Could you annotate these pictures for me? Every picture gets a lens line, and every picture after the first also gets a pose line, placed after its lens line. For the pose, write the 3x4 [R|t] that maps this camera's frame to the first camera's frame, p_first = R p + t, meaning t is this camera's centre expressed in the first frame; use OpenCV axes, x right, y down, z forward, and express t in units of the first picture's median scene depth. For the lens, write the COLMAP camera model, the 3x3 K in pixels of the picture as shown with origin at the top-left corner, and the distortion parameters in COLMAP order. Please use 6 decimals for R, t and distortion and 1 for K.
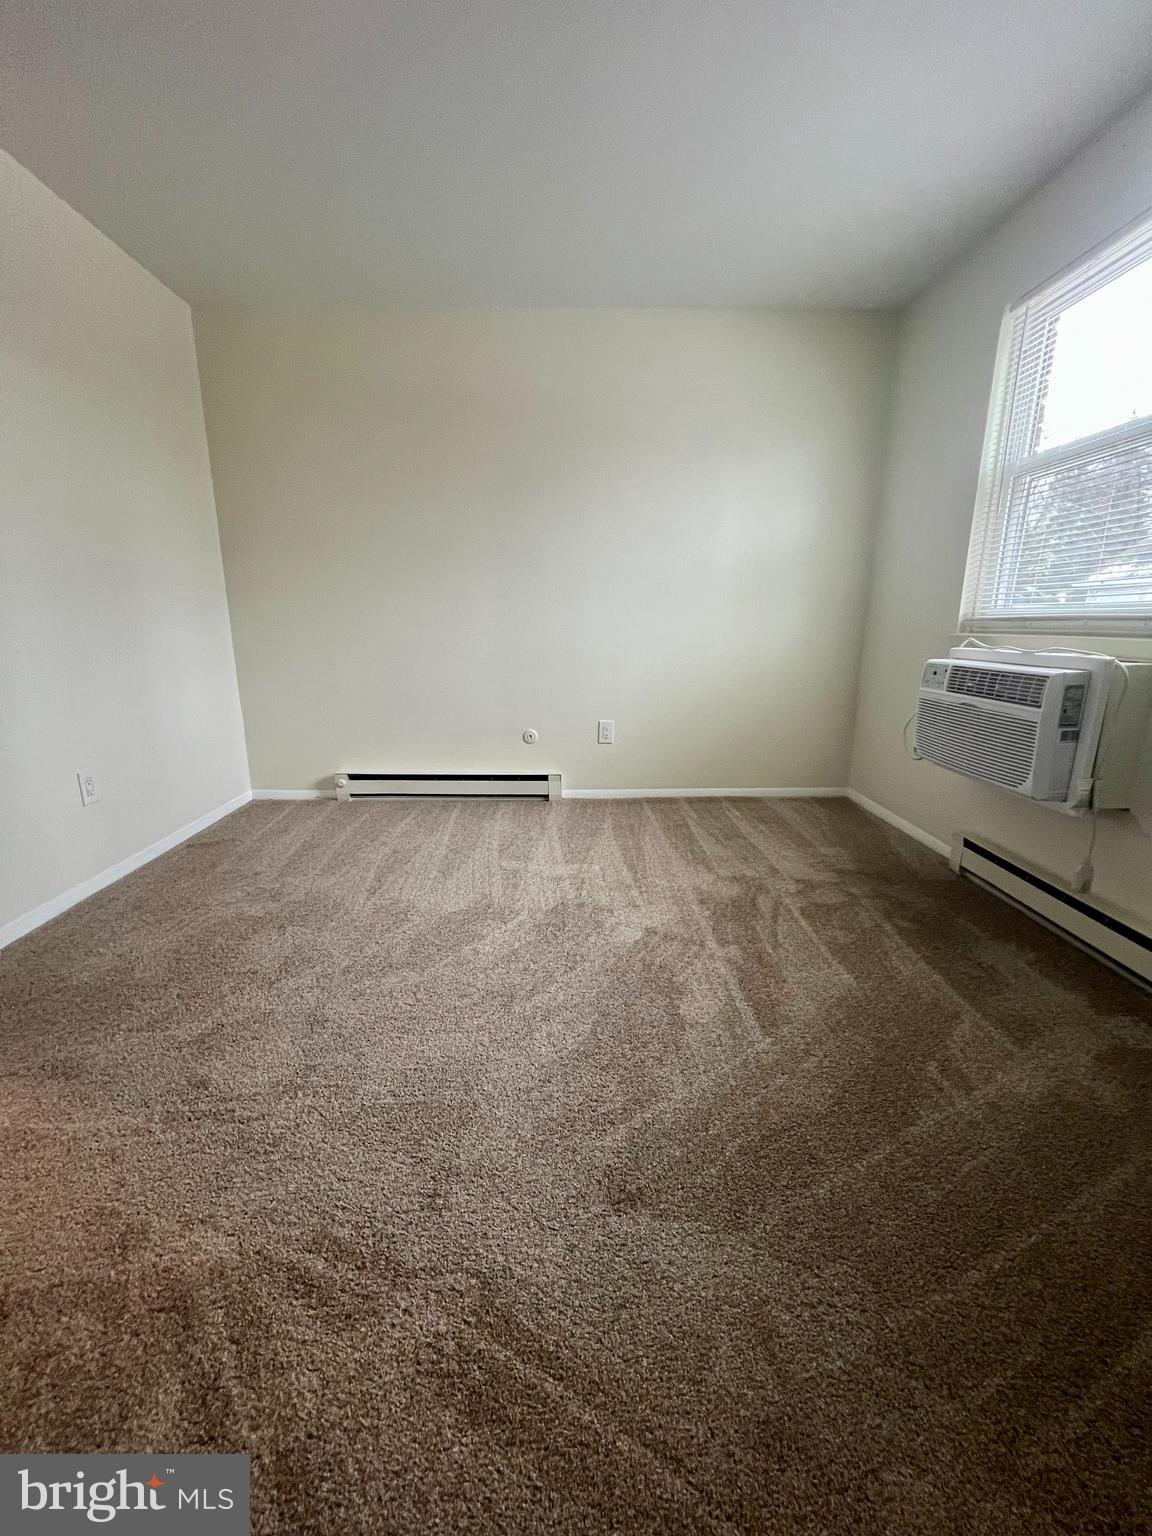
lens RADIAL K [[616.8, 0, 576.5], [0, 616.8, 768.6], [0, 0, 1]] dist [0.001696, 0.000516]
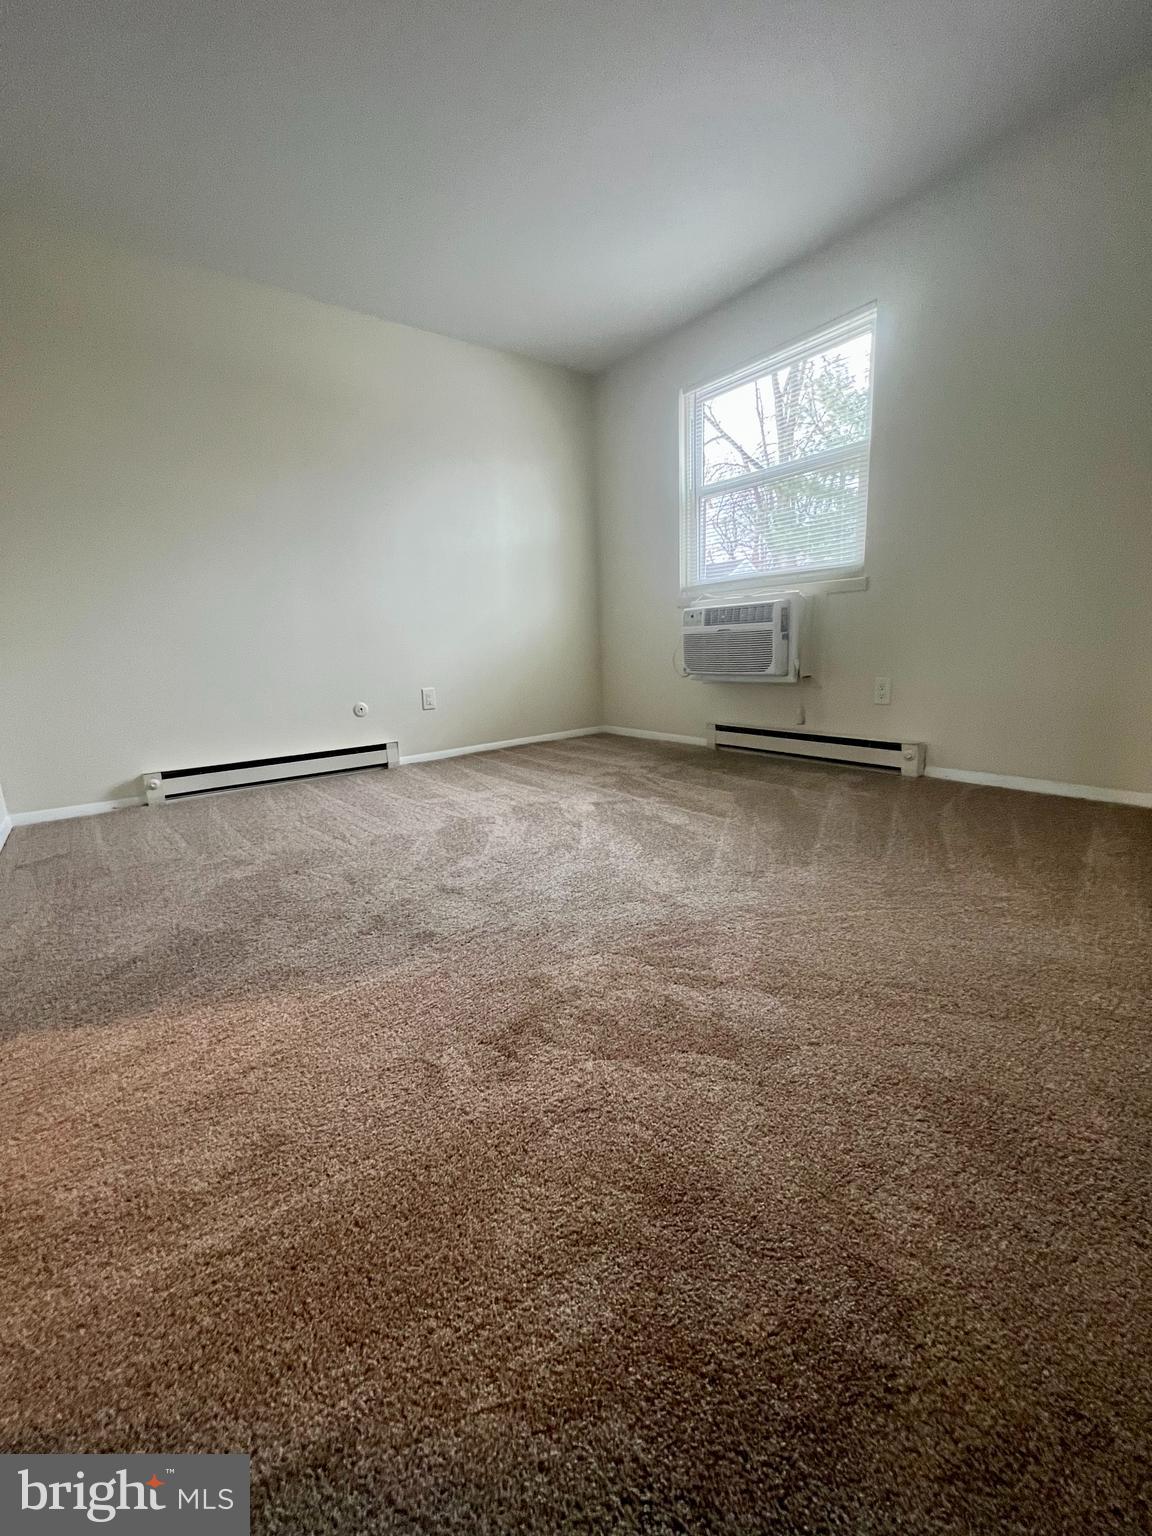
lens RADIAL K [[616.8, 0, 577.1], [0, 616.8, 767.3], [0, 0, 1]] dist [0.001696, 0.000516]
pose [[0.805650, -0.155130, 0.571720, -0.566307], [0.180239, 0.983538, 0.012885, 0.138150], [-0.564307, 0.092665, 0.820348, -0.061548]]
